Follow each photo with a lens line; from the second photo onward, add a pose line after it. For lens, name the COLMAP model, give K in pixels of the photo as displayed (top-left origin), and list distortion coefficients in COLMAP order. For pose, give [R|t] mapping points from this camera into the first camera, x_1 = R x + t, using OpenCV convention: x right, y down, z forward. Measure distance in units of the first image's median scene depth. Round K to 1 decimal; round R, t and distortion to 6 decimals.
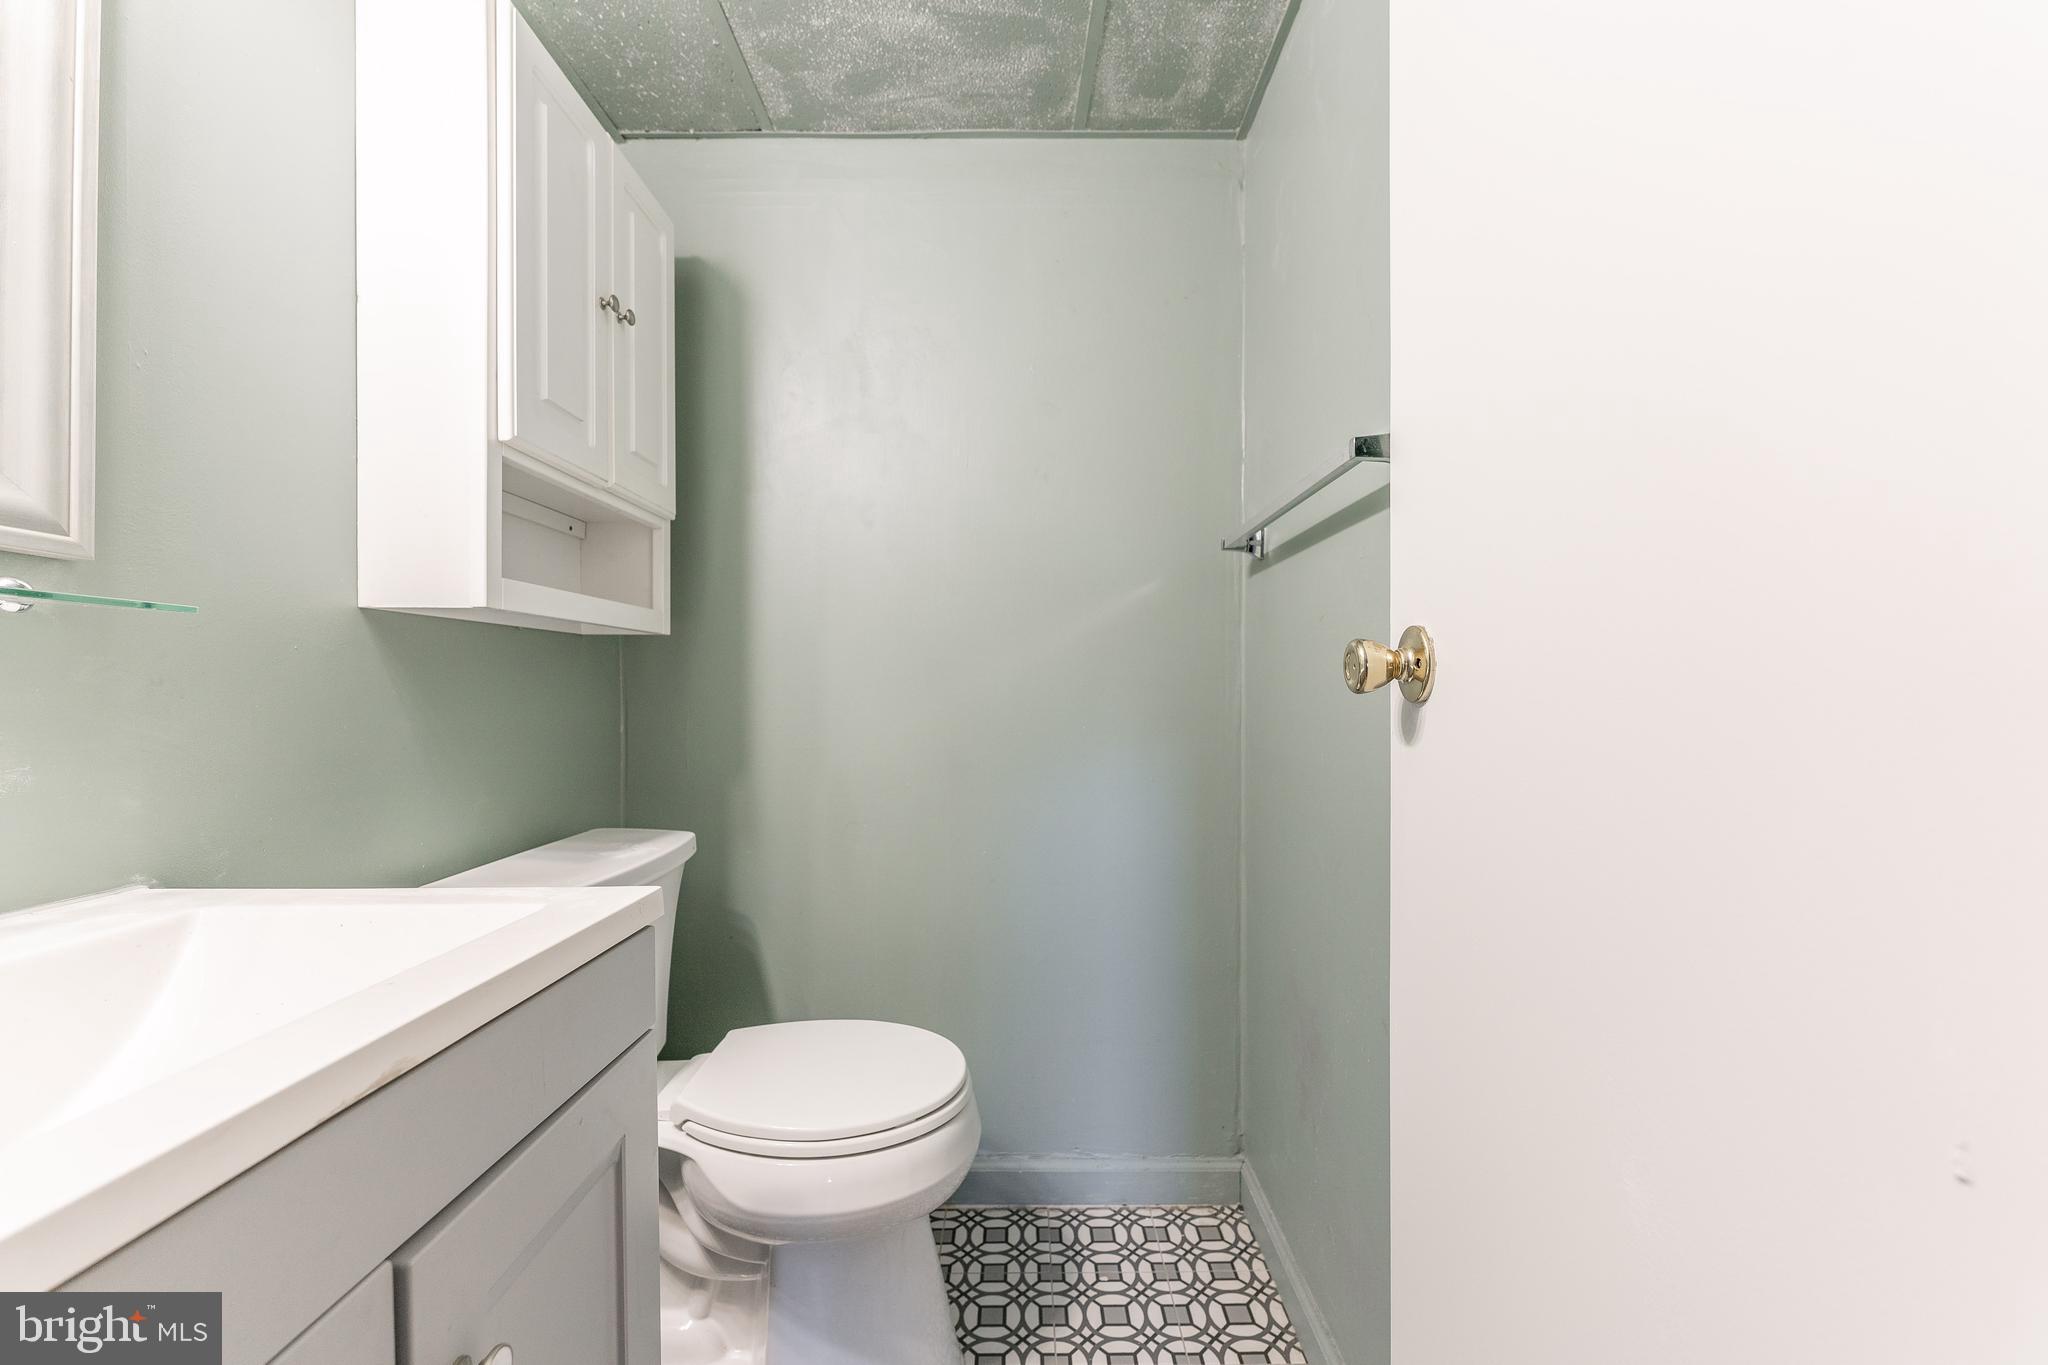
lens RADIAL K [[838.9, 0, 1025.0], [0, 838.9, 692.7], [0, 0, 1]] dist [-0.000454, -0.000087]
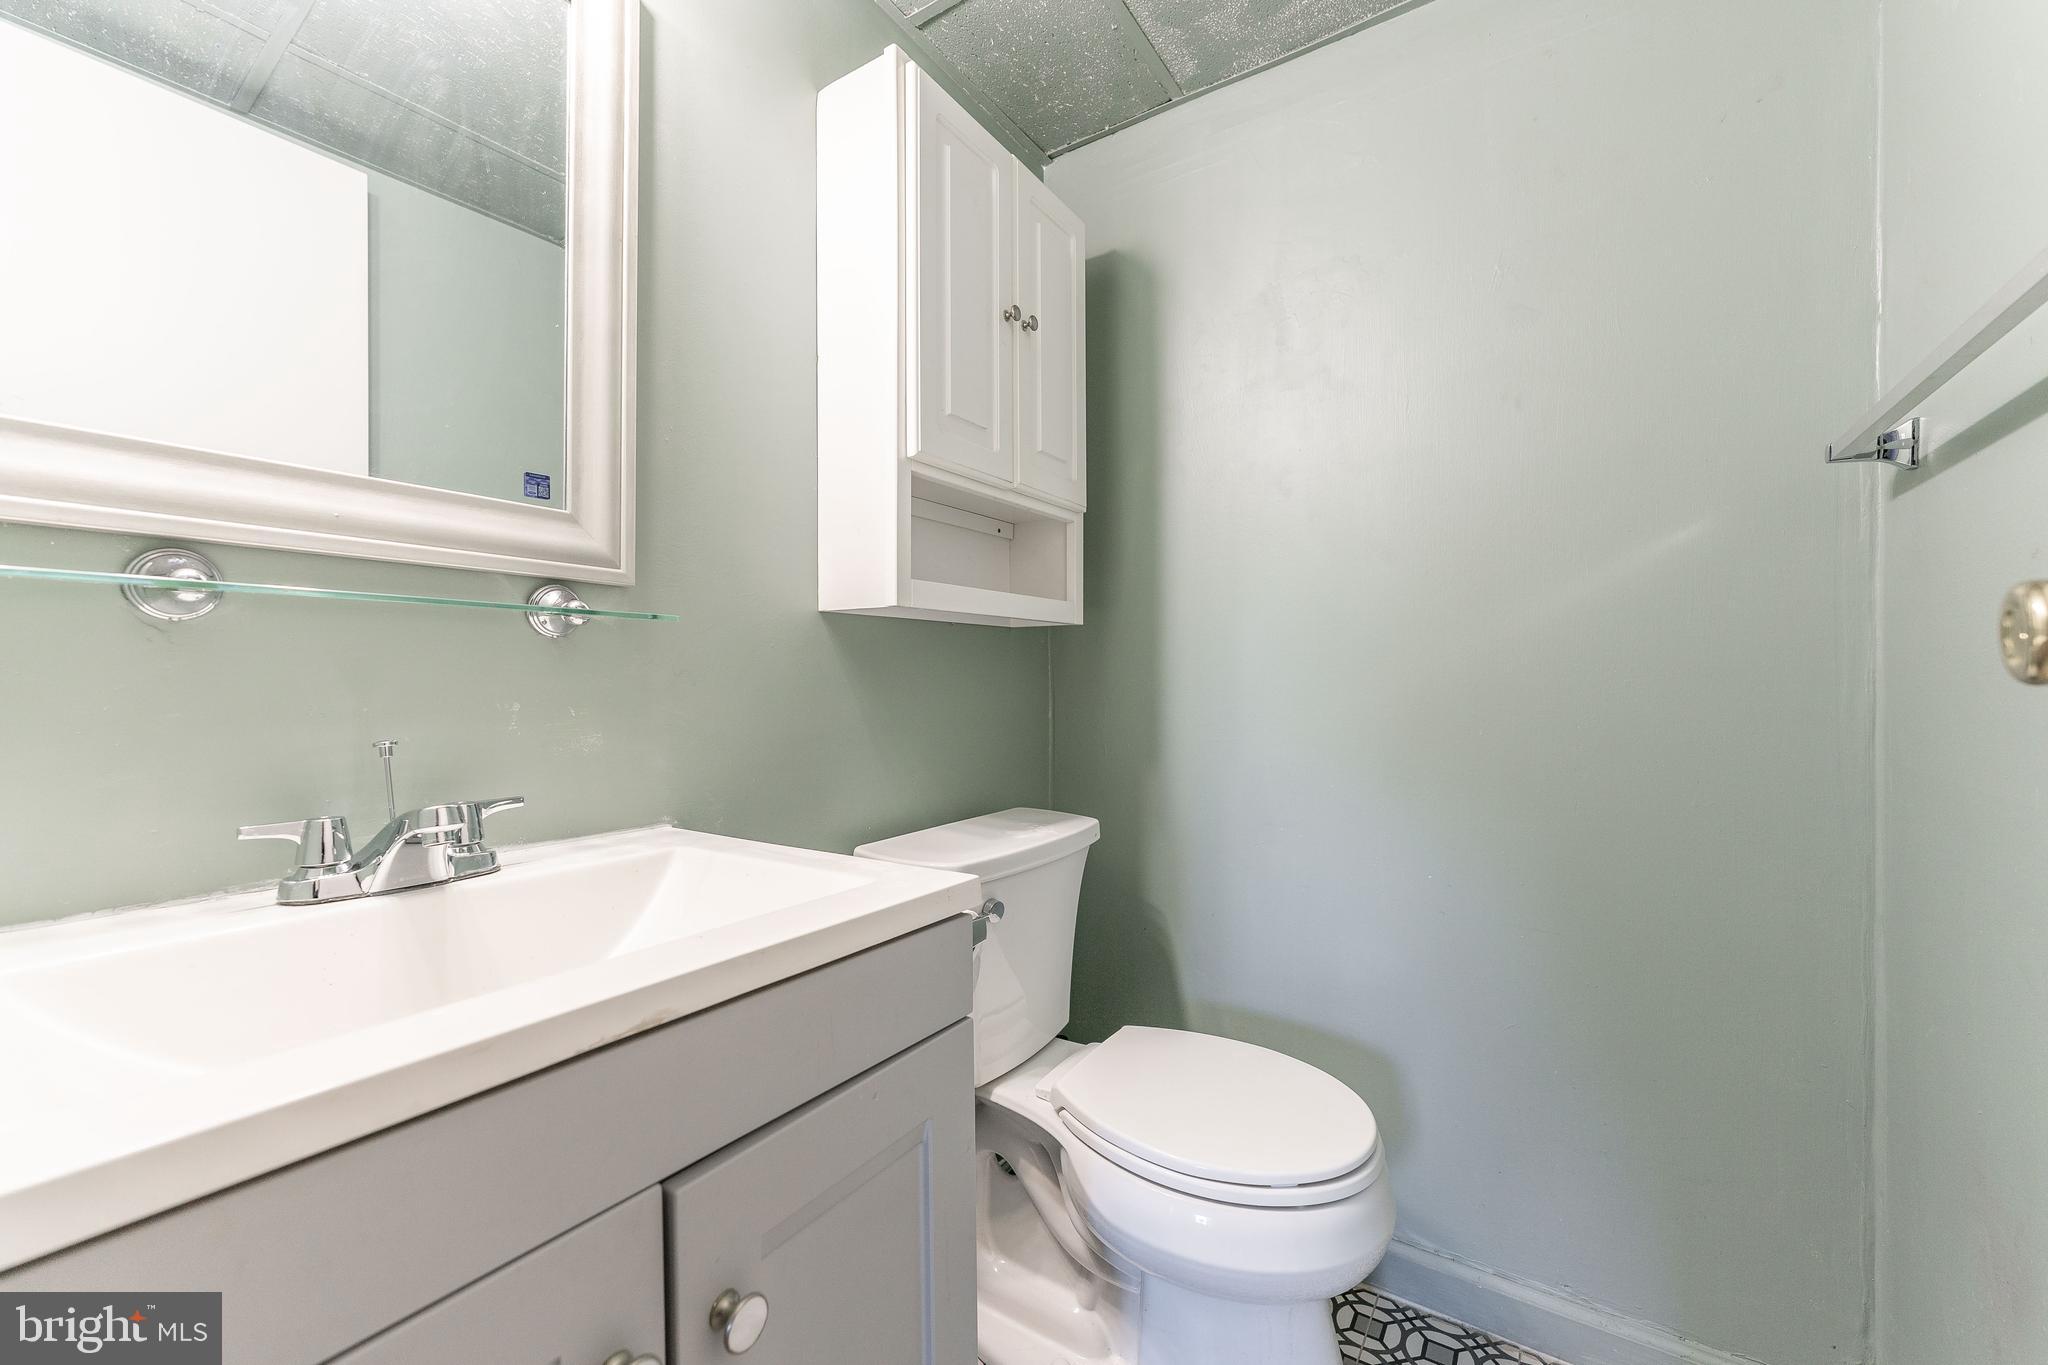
lens RADIAL K [[838.9, 0, 996.2], [0, 838.9, 679.9], [0, 0, 1]] dist [-0.000454, -0.000087]
pose [[0.821381, -0.000834, -0.570379, 0.083886], [0.000478, 1.000000, -0.000775, -0.000753], [0.570380, 0.000364, 0.821381, 0.106079]]
